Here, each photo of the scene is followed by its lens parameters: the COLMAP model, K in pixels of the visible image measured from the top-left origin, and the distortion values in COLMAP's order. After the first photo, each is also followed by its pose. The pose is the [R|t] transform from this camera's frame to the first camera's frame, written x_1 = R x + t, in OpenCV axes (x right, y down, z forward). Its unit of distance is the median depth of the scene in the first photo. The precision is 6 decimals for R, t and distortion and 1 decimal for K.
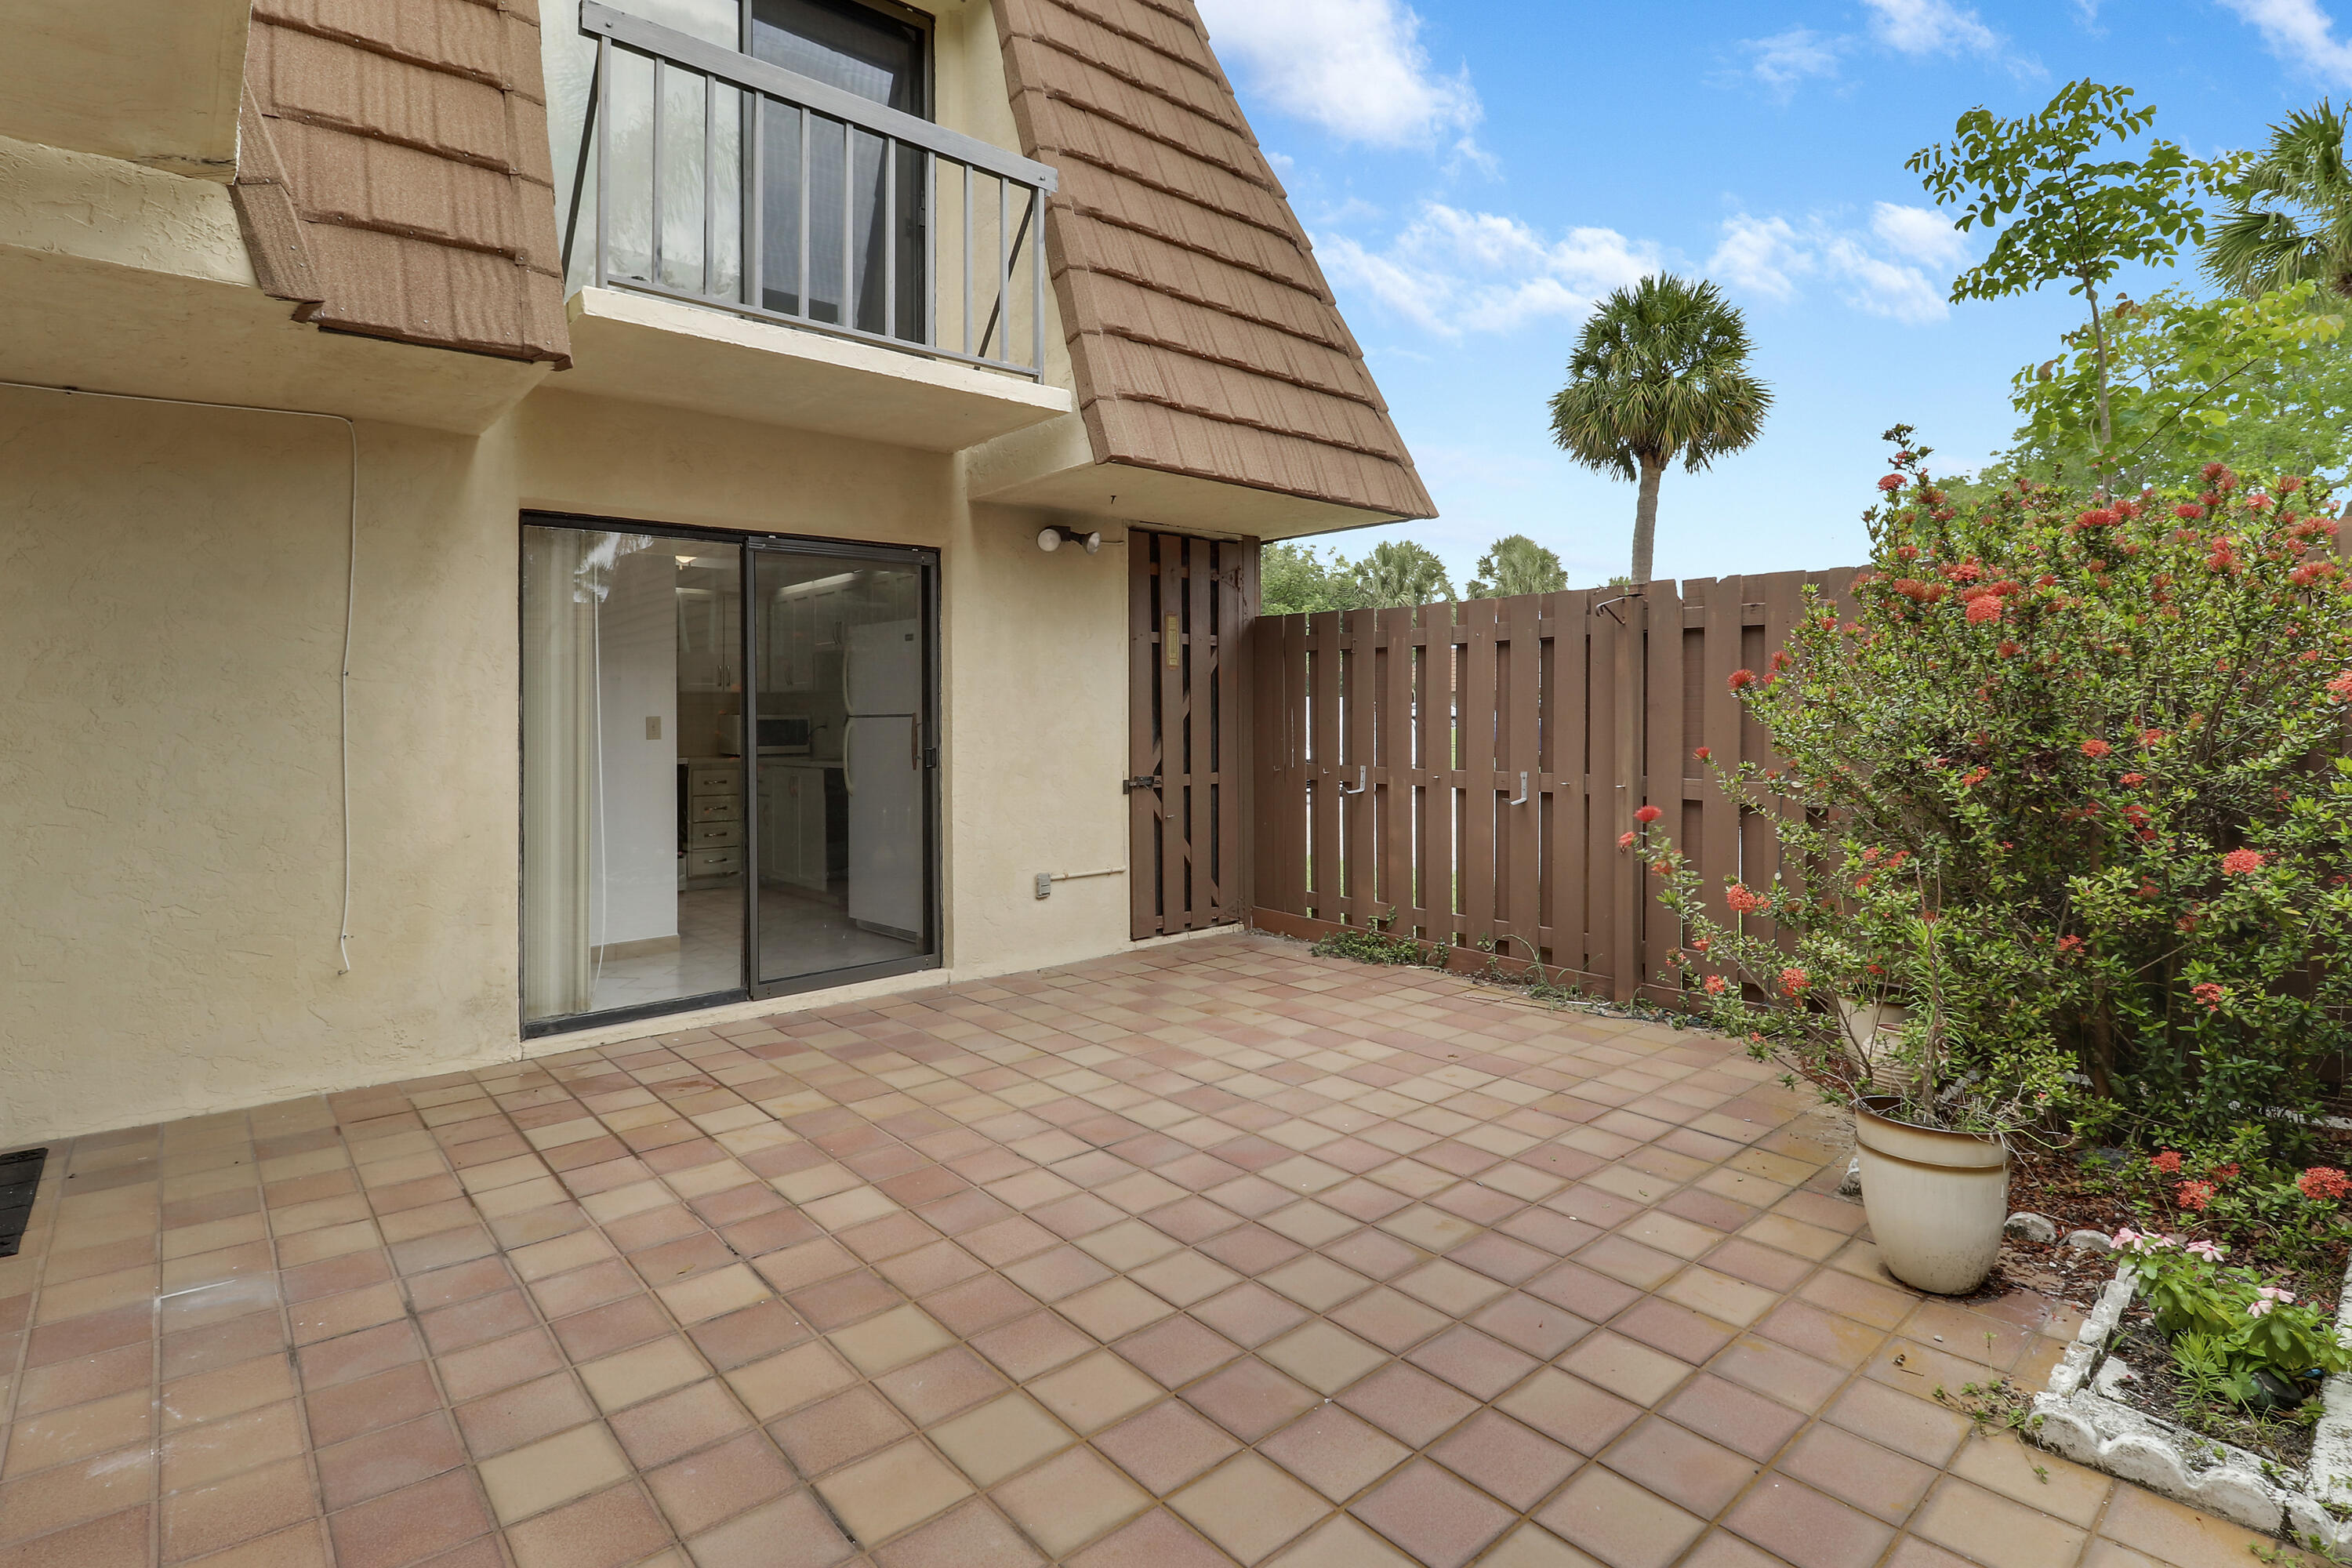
lens RADIAL K [[1147.9, 0, 1170.2], [0, 1147.9, 672.4], [0, 0, 1]] dist [0.001478, -0.011836]
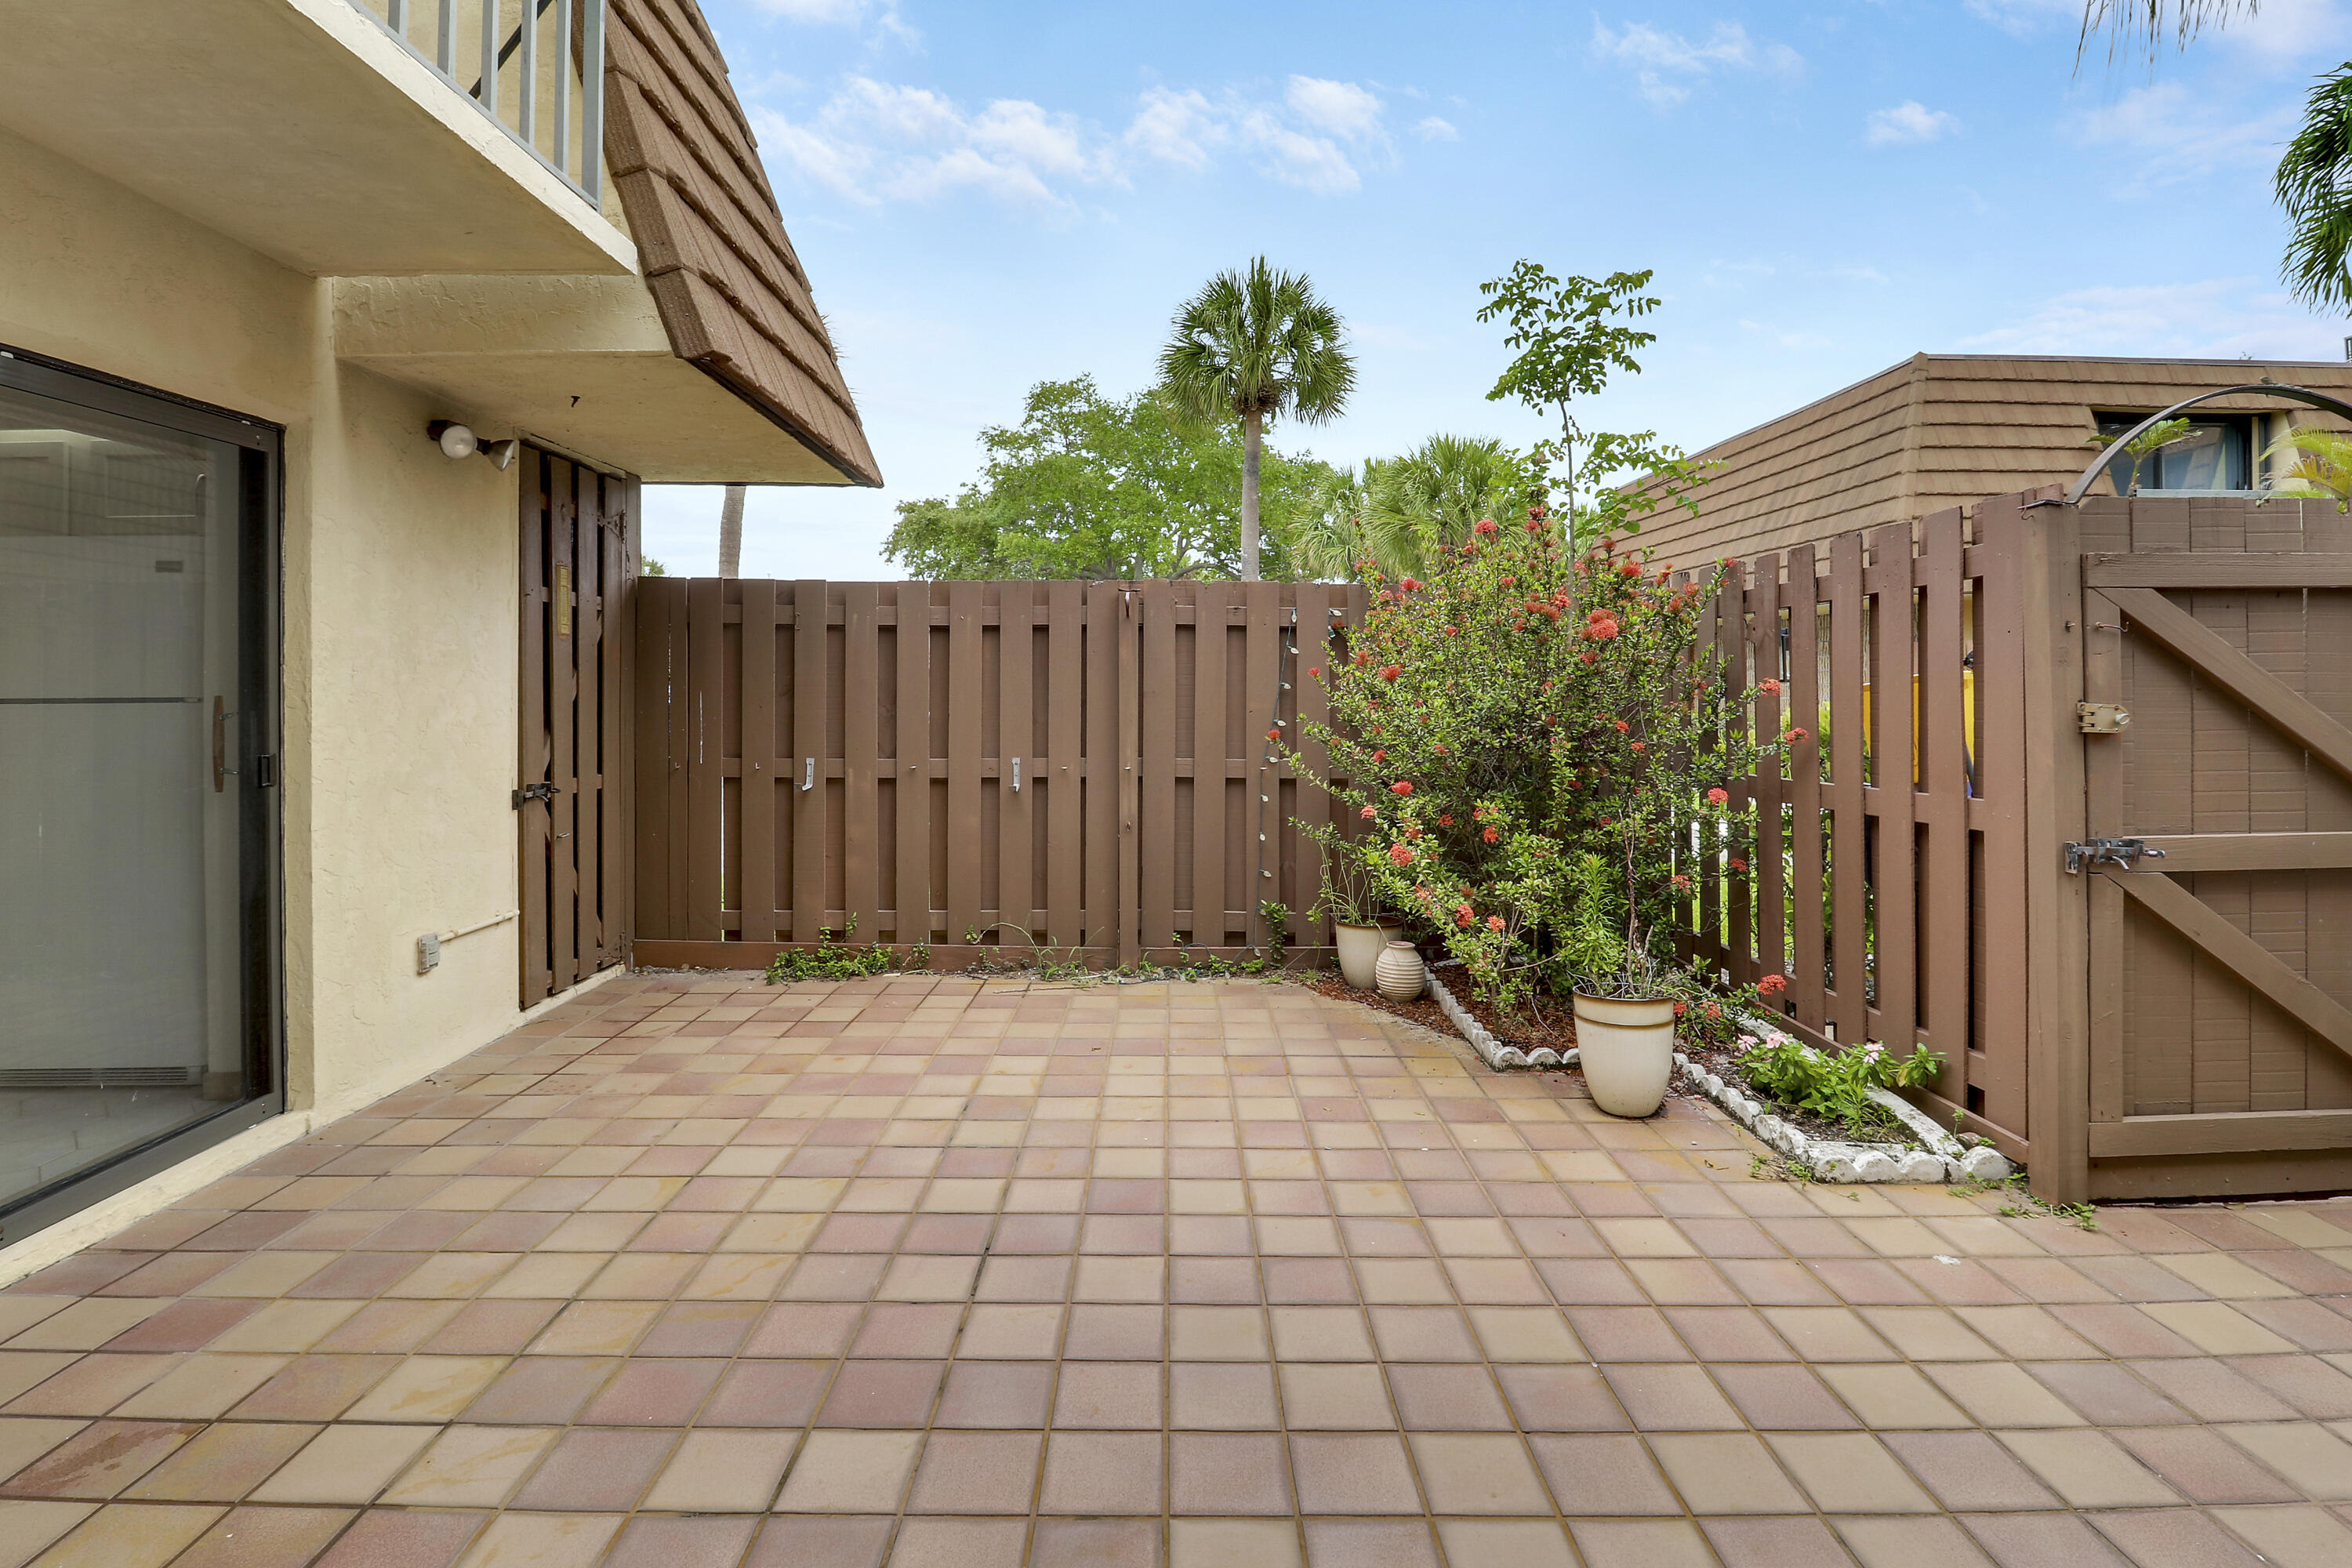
lens RADIAL K [[1147.9, 0, 1170.2], [0, 1147.9, 672.4], [0, 0, 1]] dist [0.001478, -0.011836]
pose [[0.648358, 0.020637, 0.761056, -0.323841], [-0.031382, 0.999507, -0.000367, 0.007228], [-0.760688, -0.023646, 0.648686, 0.222731]]
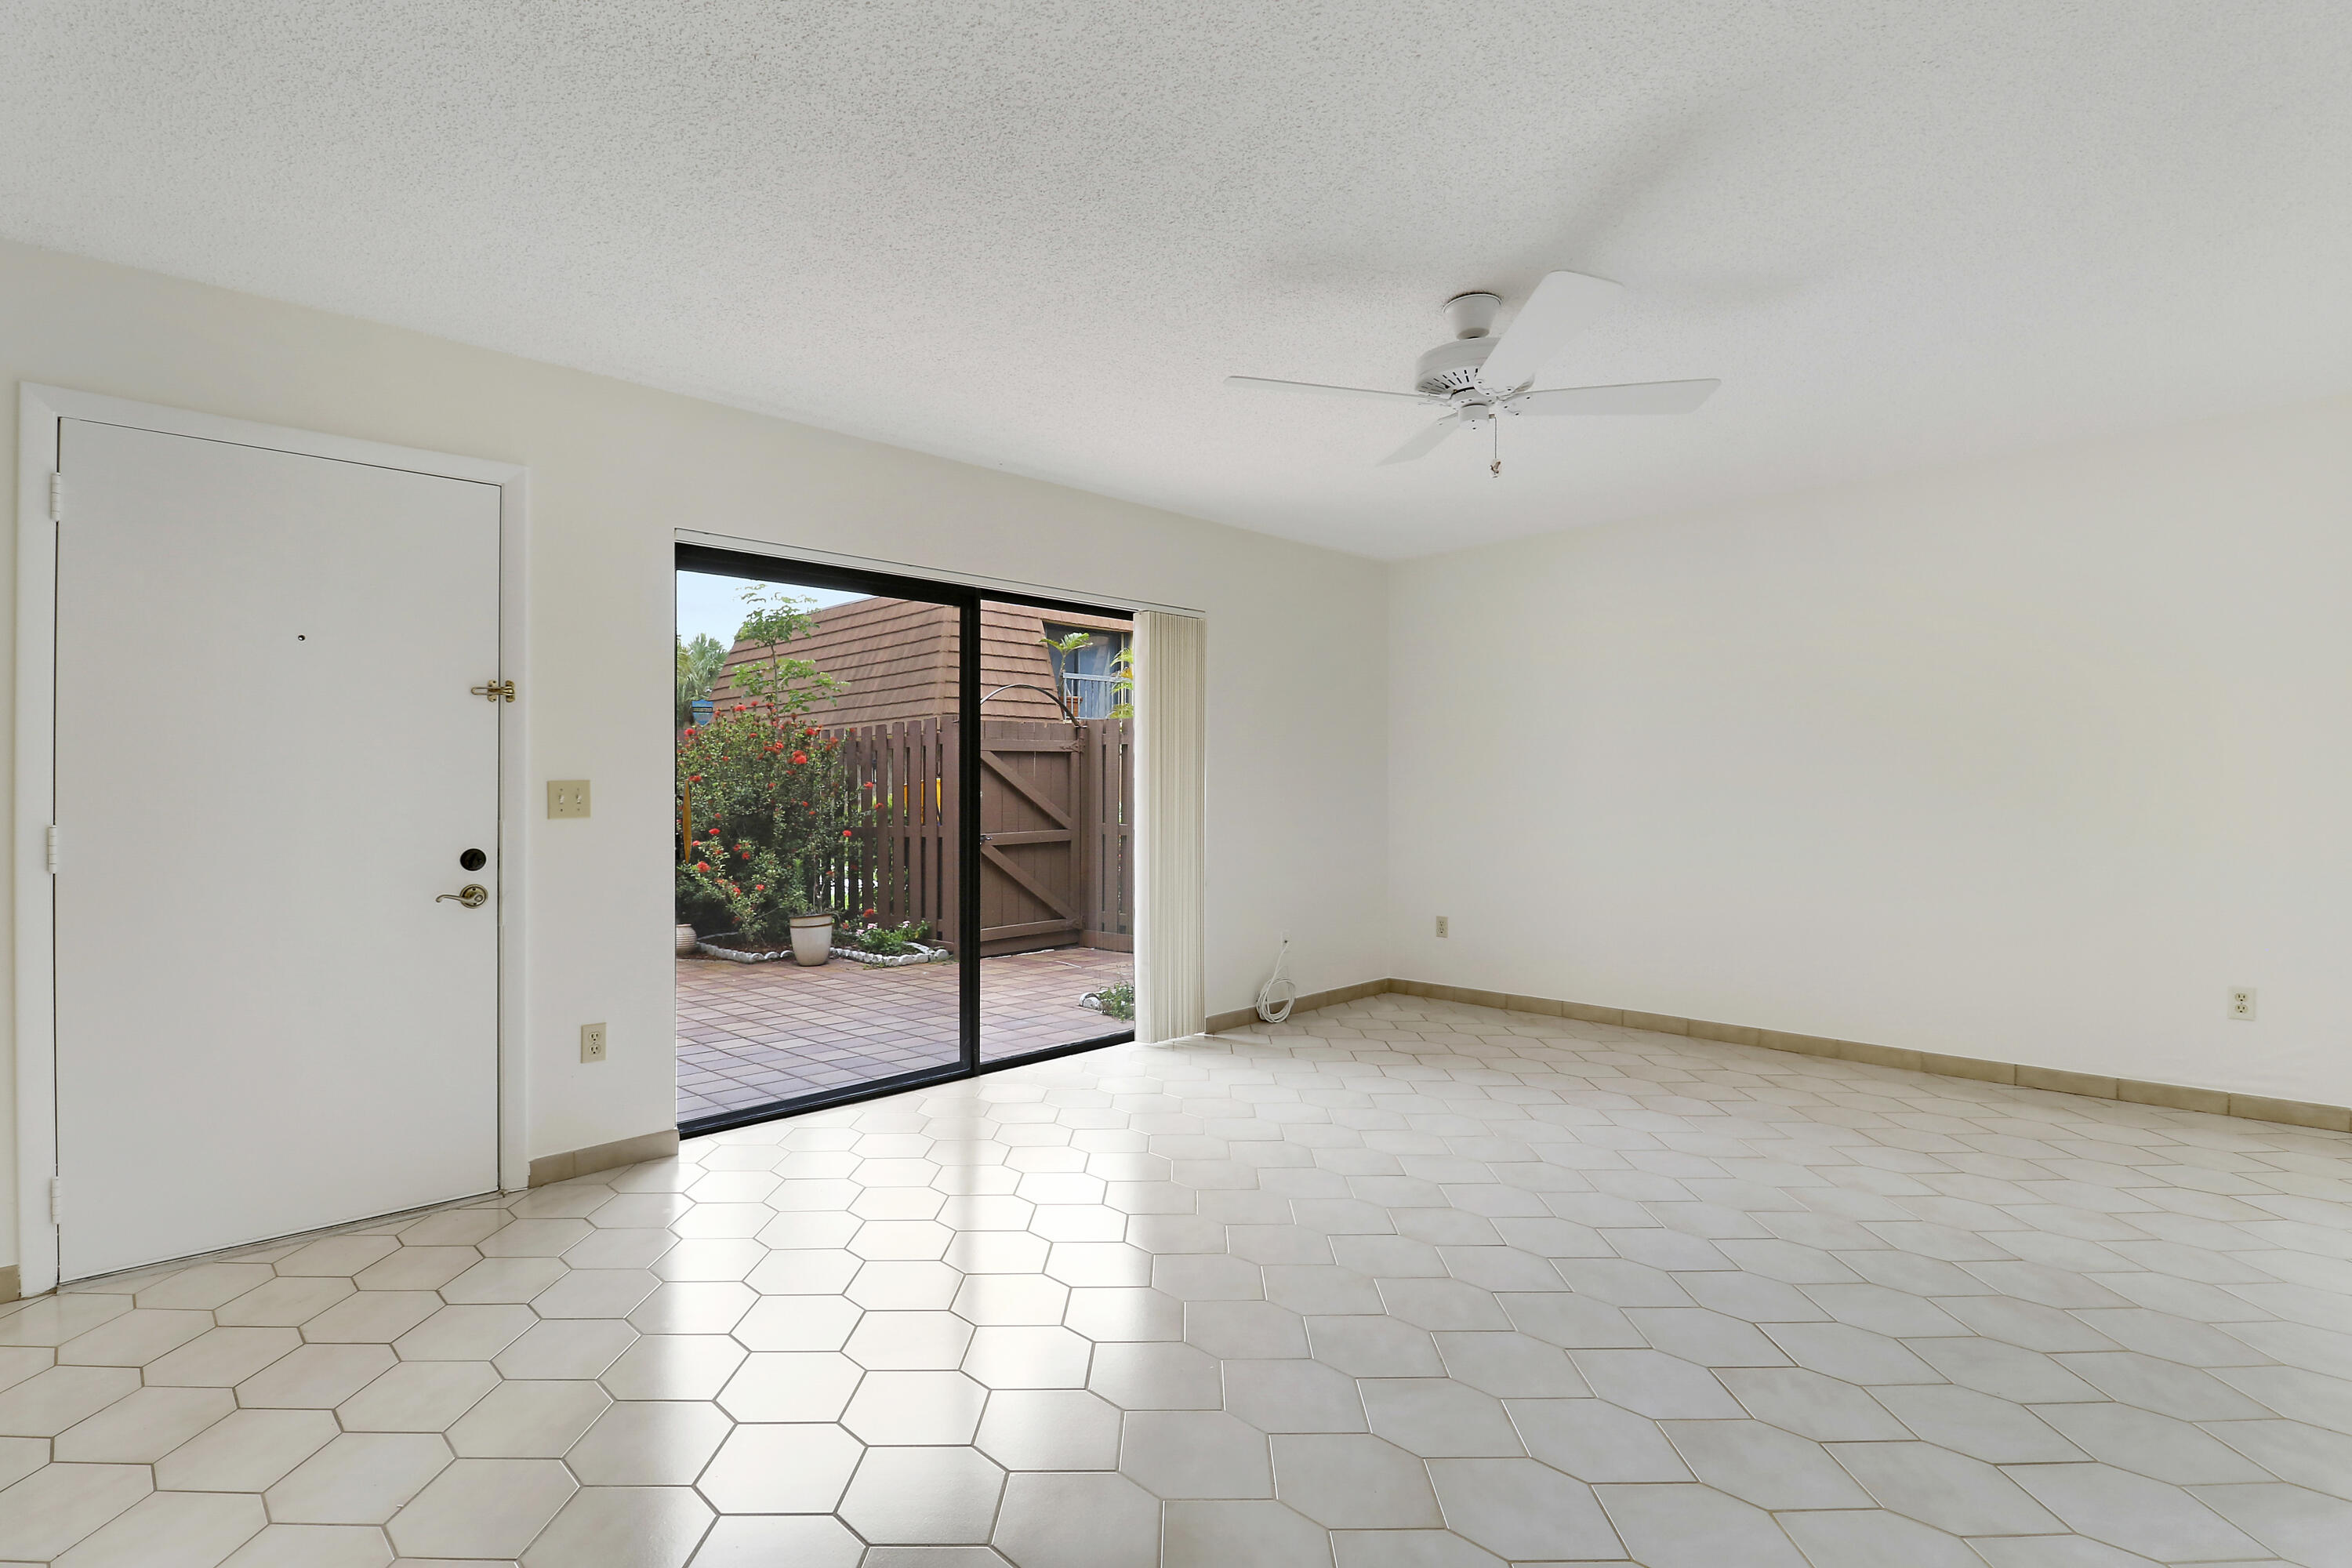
lens RADIAL K [[1092.3, 0, 1215.1], [0, 1092.3, 790.0], [0, 0, 1]] dist [0.000707, -0.008951]
pose [[-0.096083, 0.013388, 0.995283, -1.079435], [-0.025590, 0.999546, -0.015916, 0.021641], [-0.995044, -0.026999, -0.095697, 0.069782]]
